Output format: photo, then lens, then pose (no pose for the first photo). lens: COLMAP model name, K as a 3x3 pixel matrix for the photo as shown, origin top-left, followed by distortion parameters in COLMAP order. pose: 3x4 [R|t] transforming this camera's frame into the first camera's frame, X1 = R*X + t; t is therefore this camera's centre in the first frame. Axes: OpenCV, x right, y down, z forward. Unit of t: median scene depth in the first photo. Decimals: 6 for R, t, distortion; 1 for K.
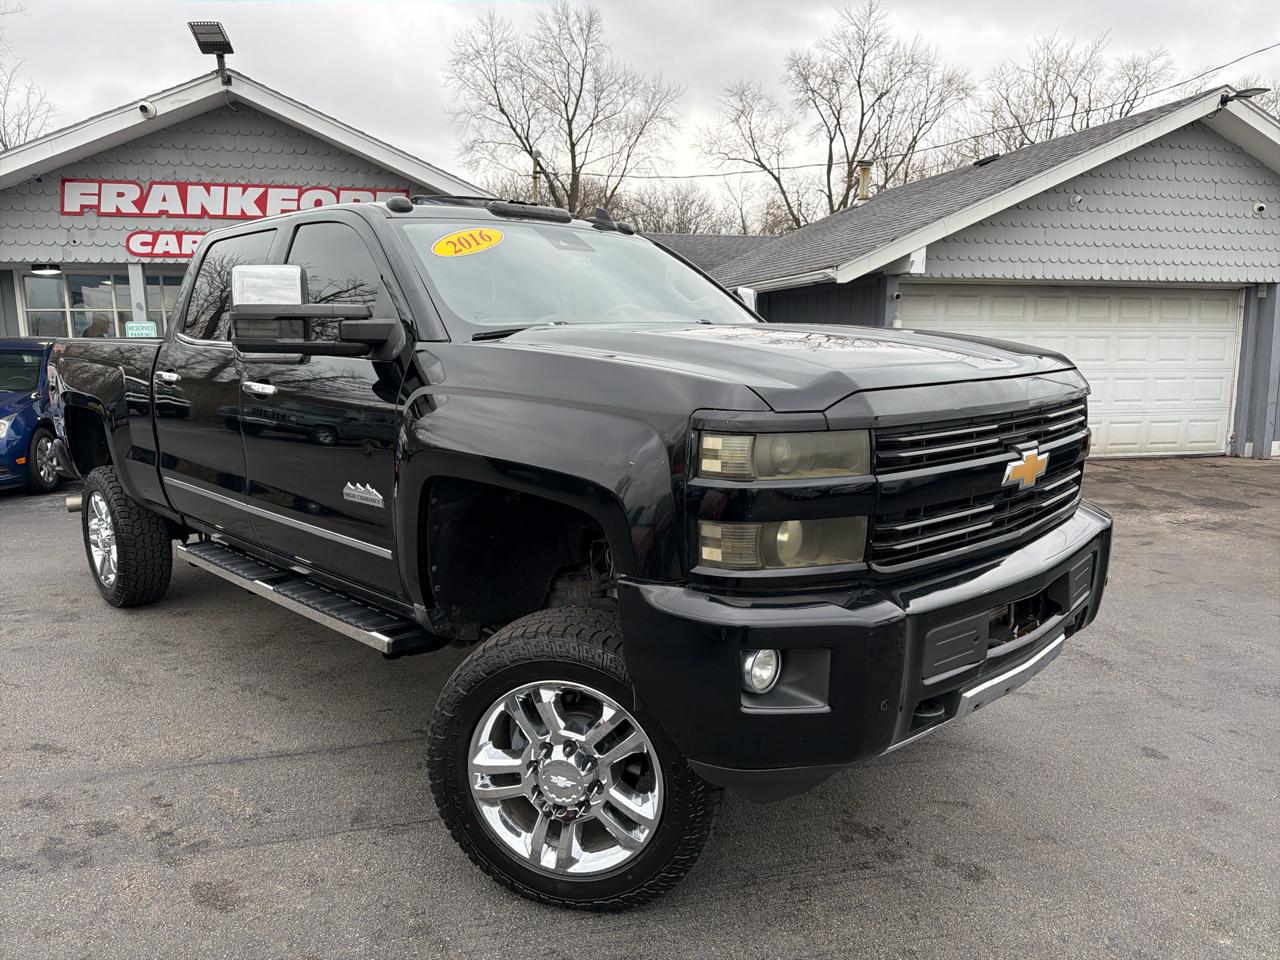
lens RADIAL K [[893.4, 0, 641.2], [0, 893.4, 483.8], [0, 0, 1]] dist [0.030074, -0.031820]
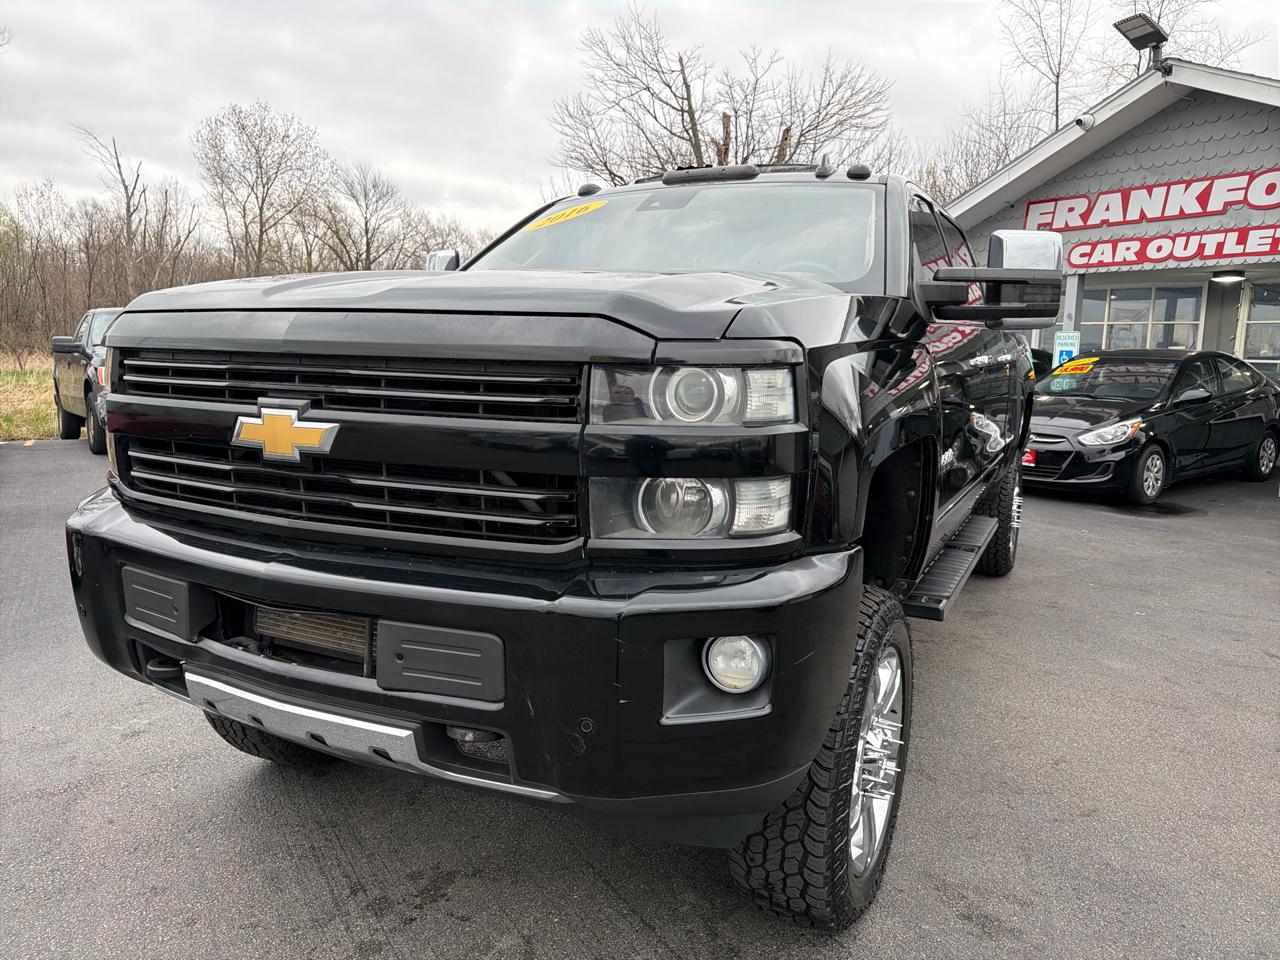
lens RADIAL K [[893.4, 0, 656.0], [0, 893.4, 479.0], [0, 0, 1]] dist [0.030074, -0.031820]
pose [[0.340700, 0.147492, -0.928531, 0.548237], [-0.180270, 0.979542, 0.089449, -0.045528], [0.922728, 0.136910, 0.360318, 0.455840]]
